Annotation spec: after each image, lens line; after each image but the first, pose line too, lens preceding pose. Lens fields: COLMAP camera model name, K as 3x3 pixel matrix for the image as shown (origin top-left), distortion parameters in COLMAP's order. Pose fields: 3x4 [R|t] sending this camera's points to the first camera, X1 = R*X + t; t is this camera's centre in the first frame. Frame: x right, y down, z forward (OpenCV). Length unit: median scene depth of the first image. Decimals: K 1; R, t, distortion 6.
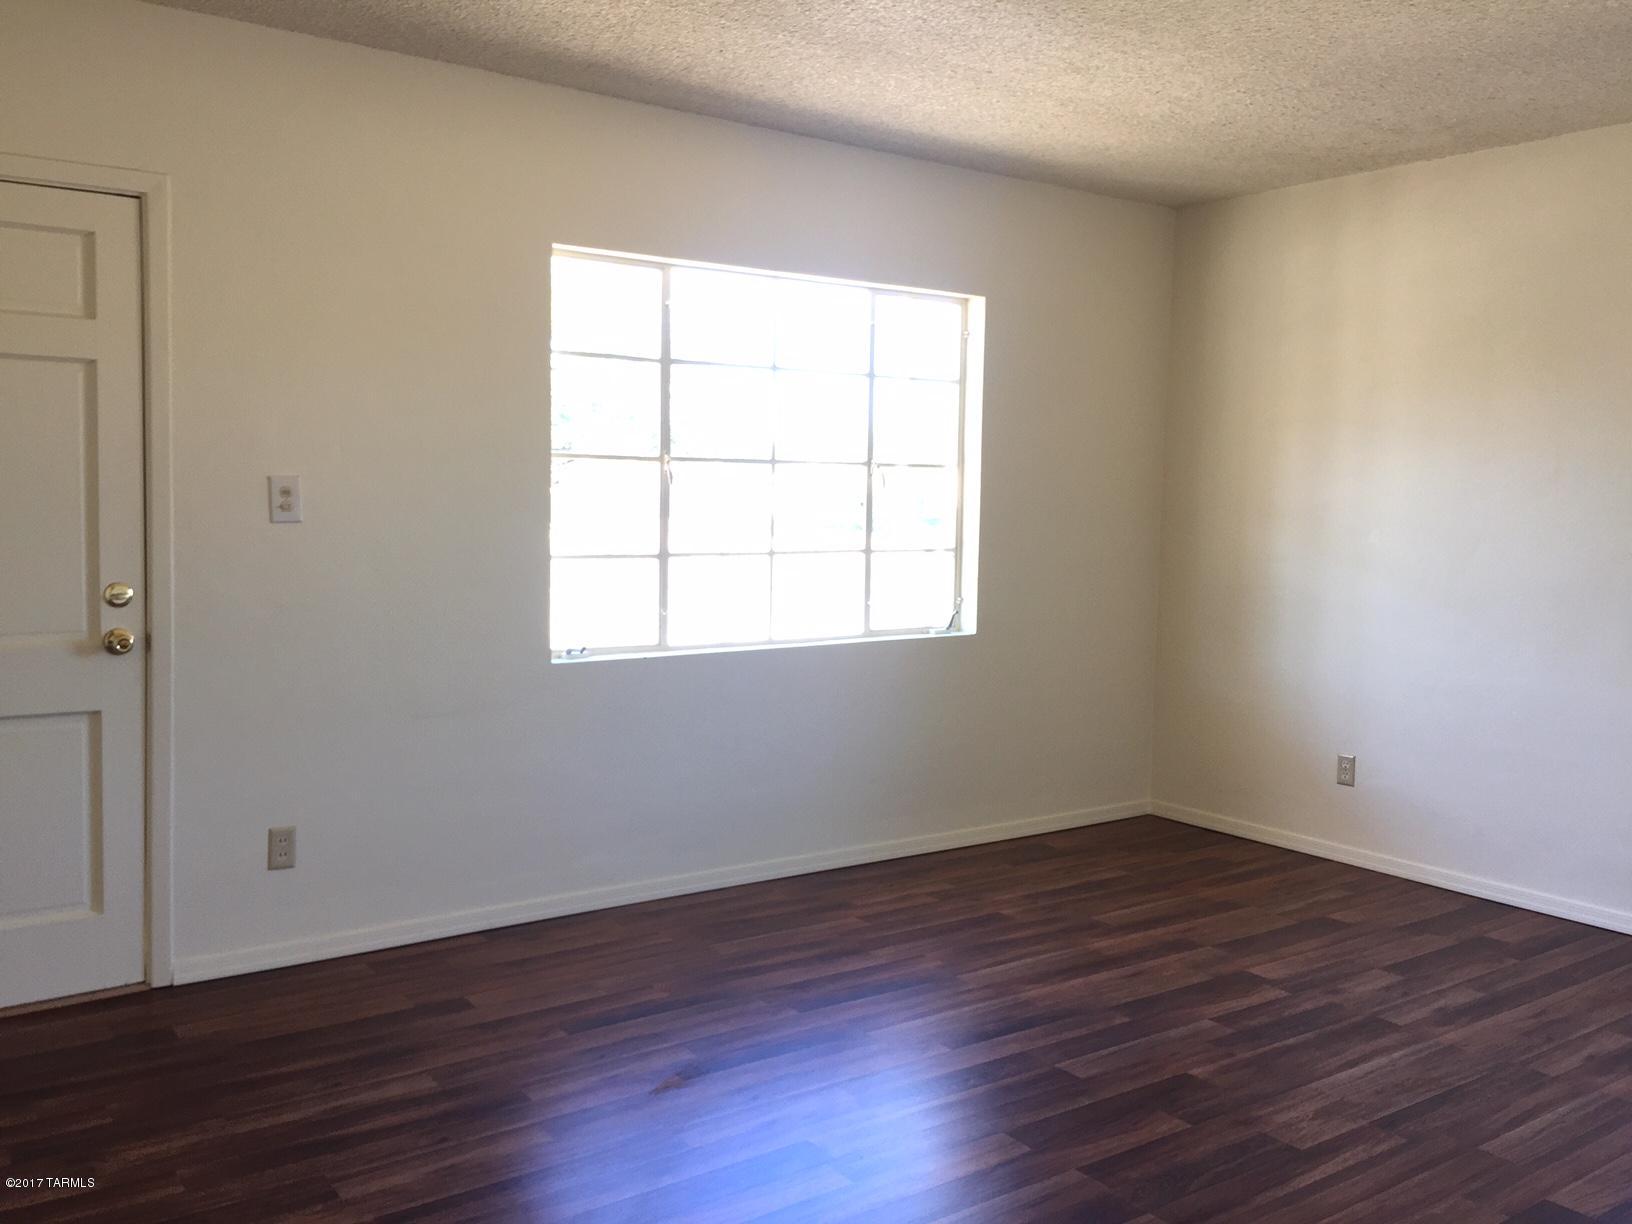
lens RADIAL K [[1411.3, 0, 827.9], [0, 1411.3, 596.2], [0, 0, 1]] dist [0.092026, -0.135006]
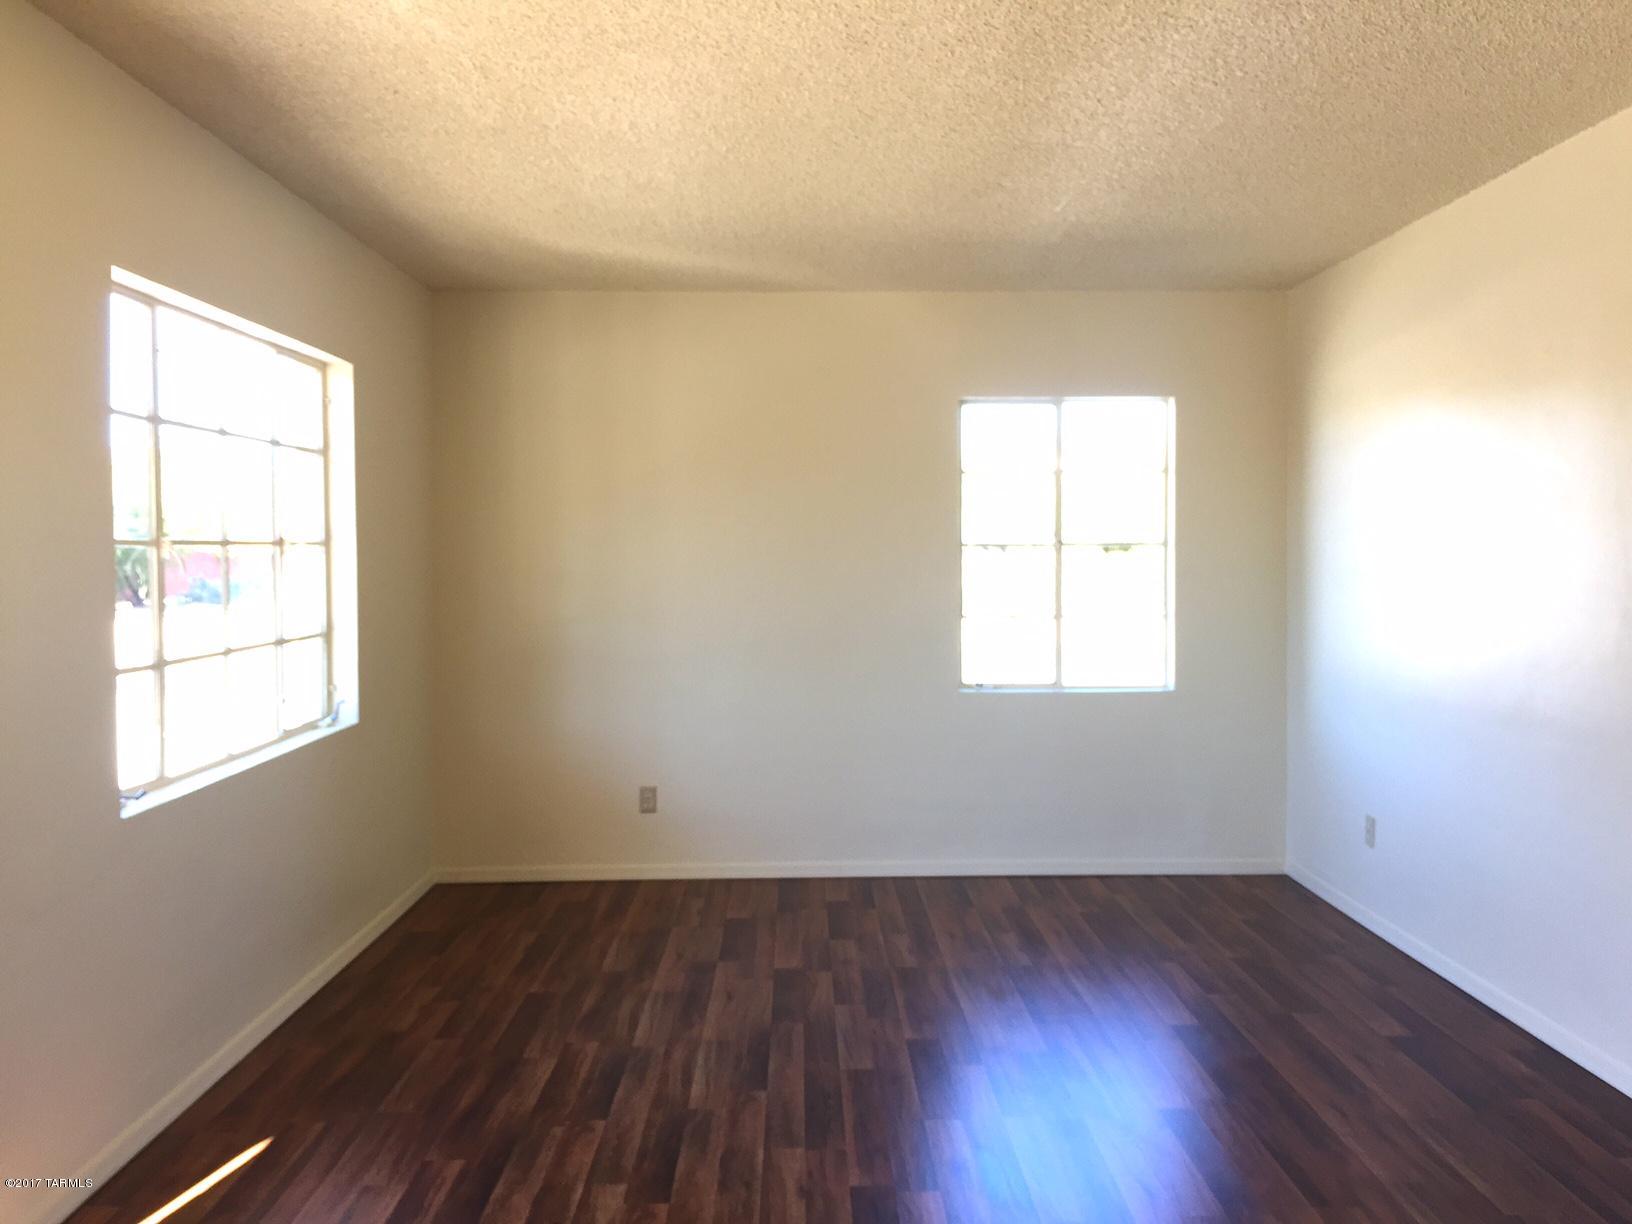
lens RADIAL K [[1411.3, 0, 827.9], [0, 1411.3, 596.2], [0, 0, 1]] dist [0.092026, -0.135006]
pose [[0.579793, -0.049681, 0.813248, -0.685635], [0.078181, 0.996926, 0.005164, -0.052773], [-0.811004, 0.060587, 0.581894, 0.287384]]
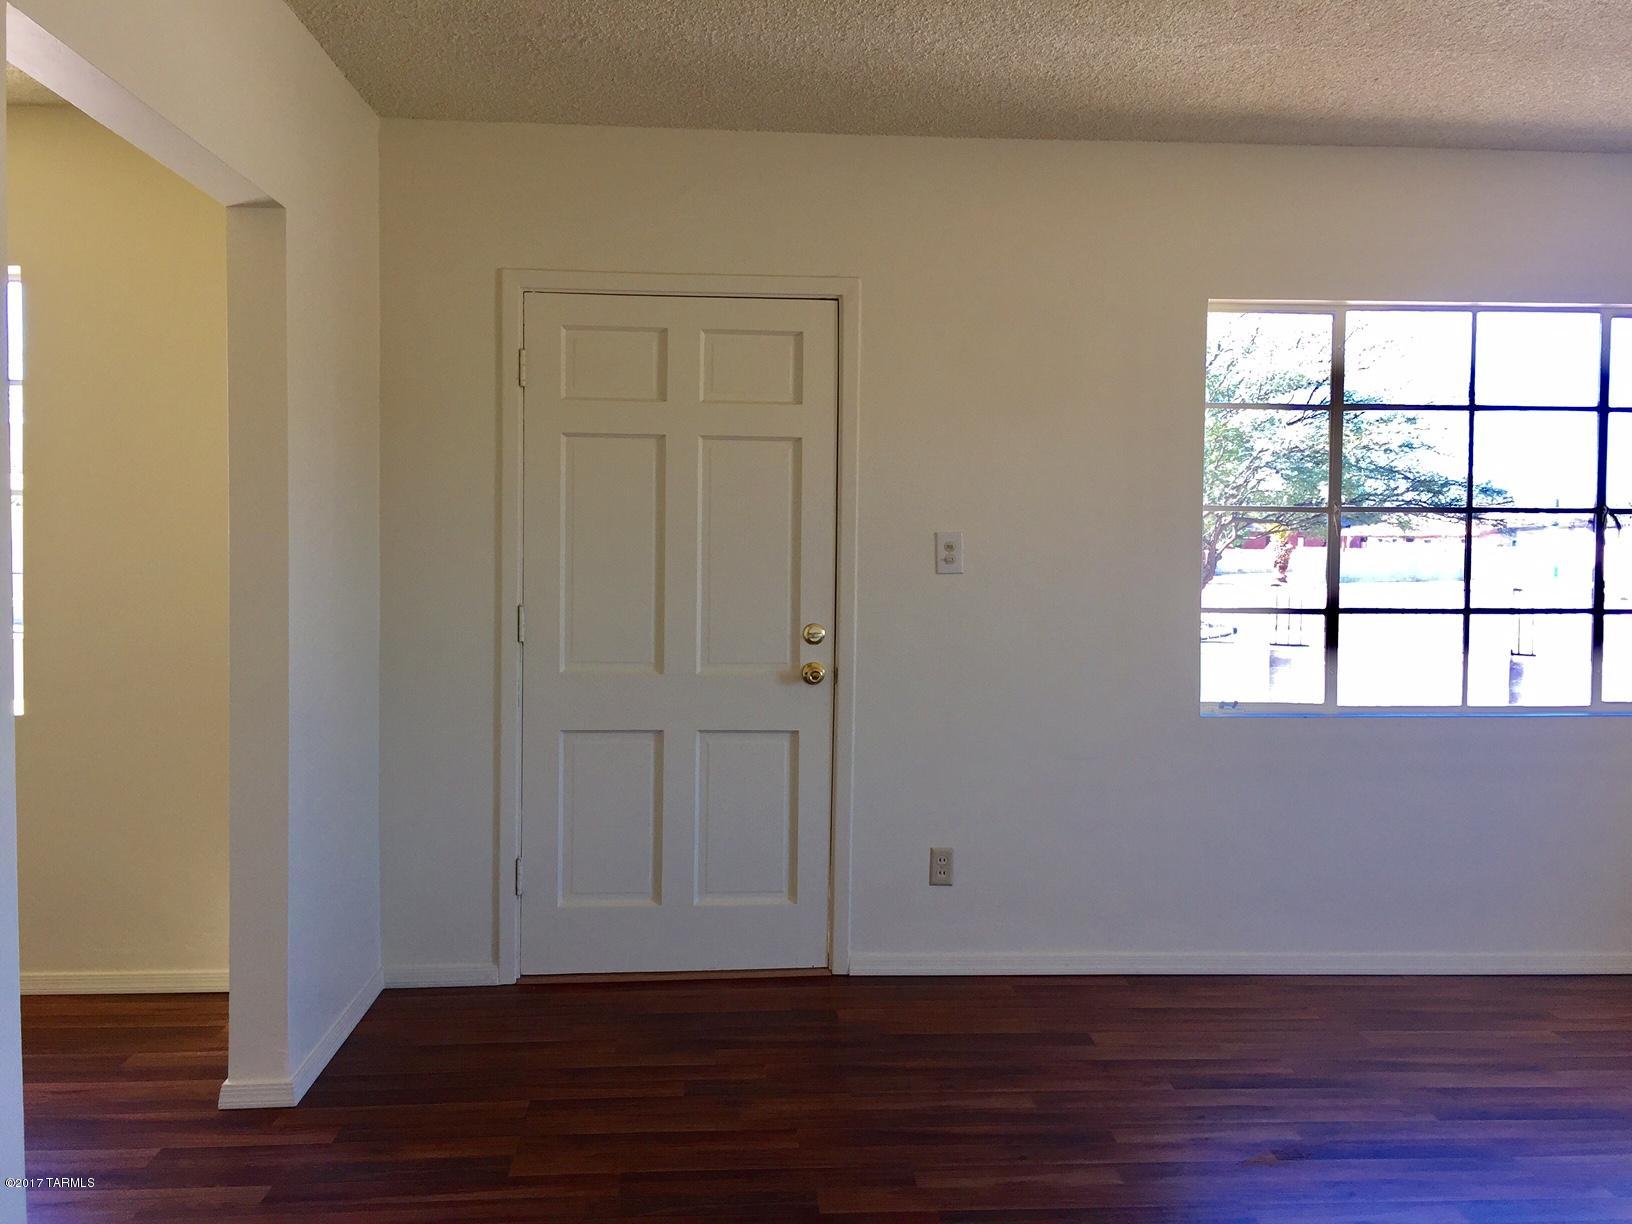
lens RADIAL K [[1411.3, 0, 827.9], [0, 1411.3, 596.2], [0, 0, 1]] dist [0.092026, -0.135006]
pose [[0.844358, 0.011553, -0.535654, 0.134447], [-0.033704, 0.998933, -0.031583, 0.004248], [0.534718, 0.044721, 0.843847, 0.015025]]
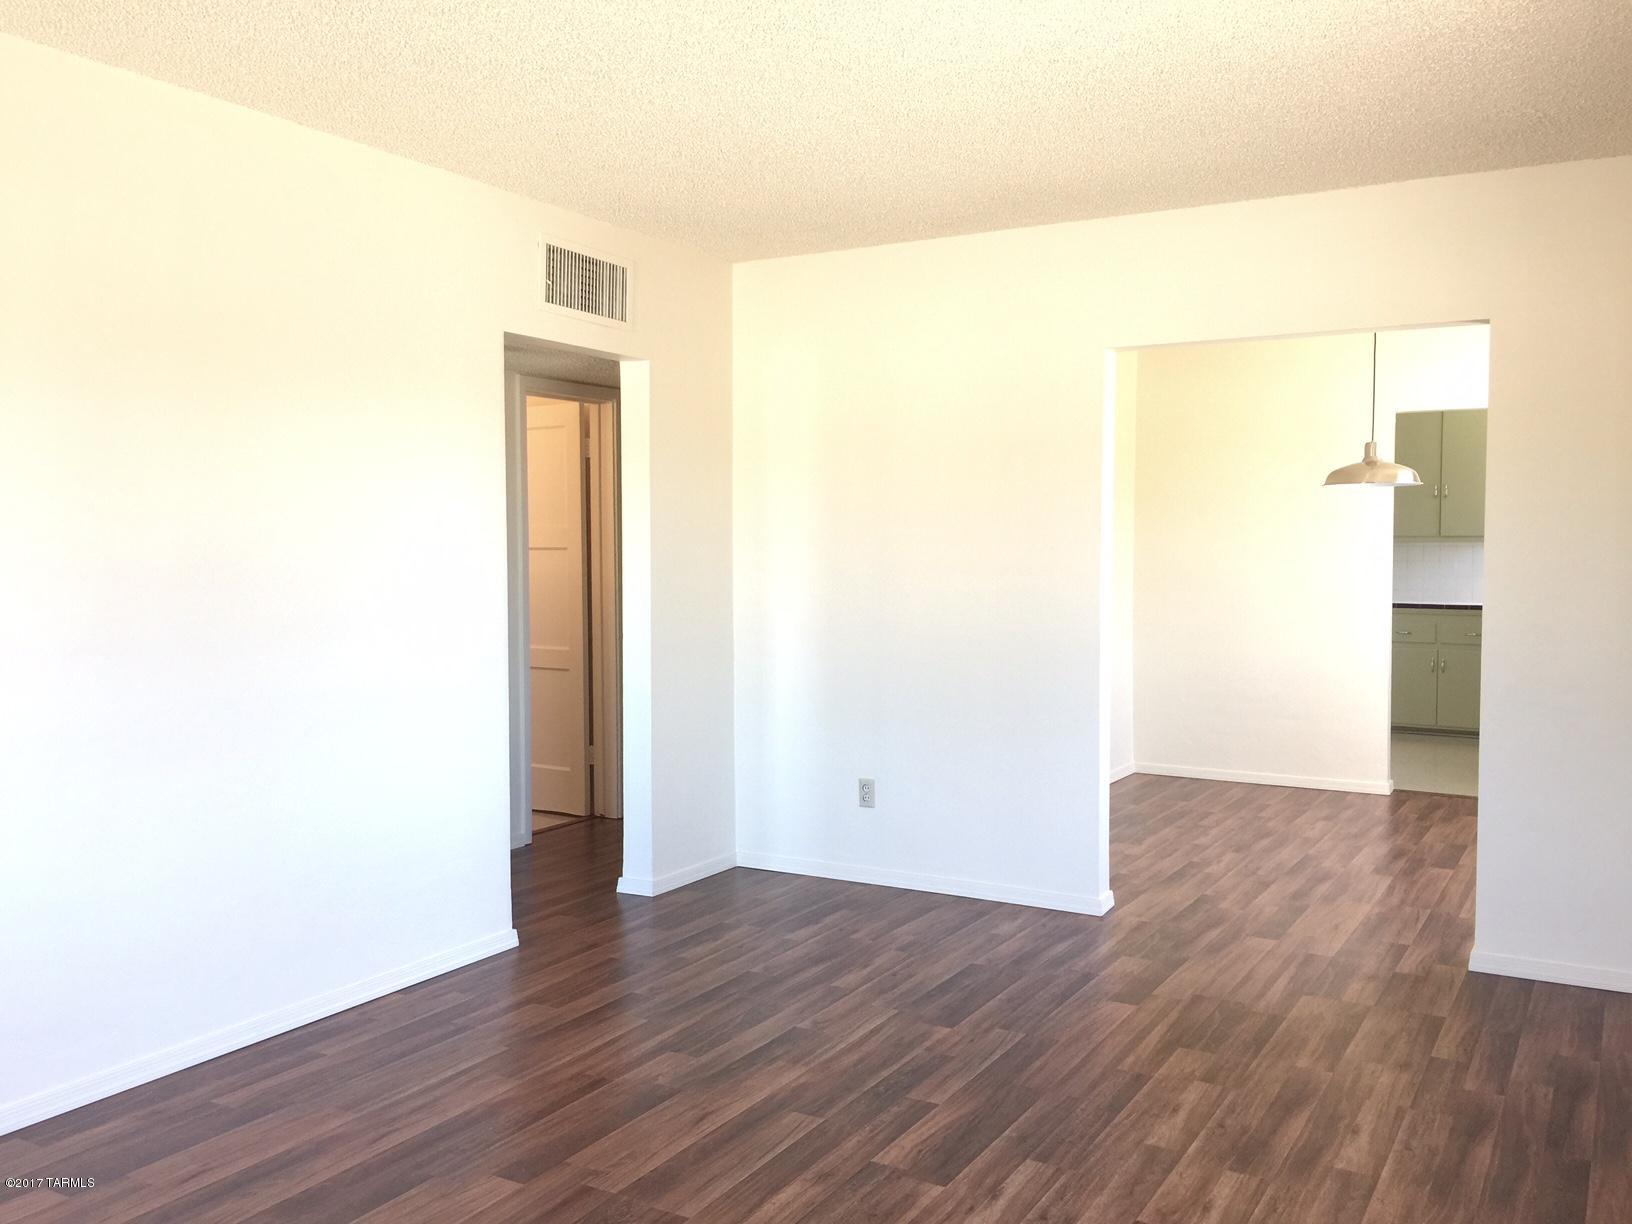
lens RADIAL K [[1411.3, 0, 827.9], [0, 1411.3, 596.2], [0, 0, 1]] dist [0.092026, -0.135006]
pose [[-0.918139, -0.004769, -0.396230, 0.375119], [-0.048781, 0.993682, 0.101075, -0.111416], [0.393245, 0.112129, -0.912571, 1.465231]]
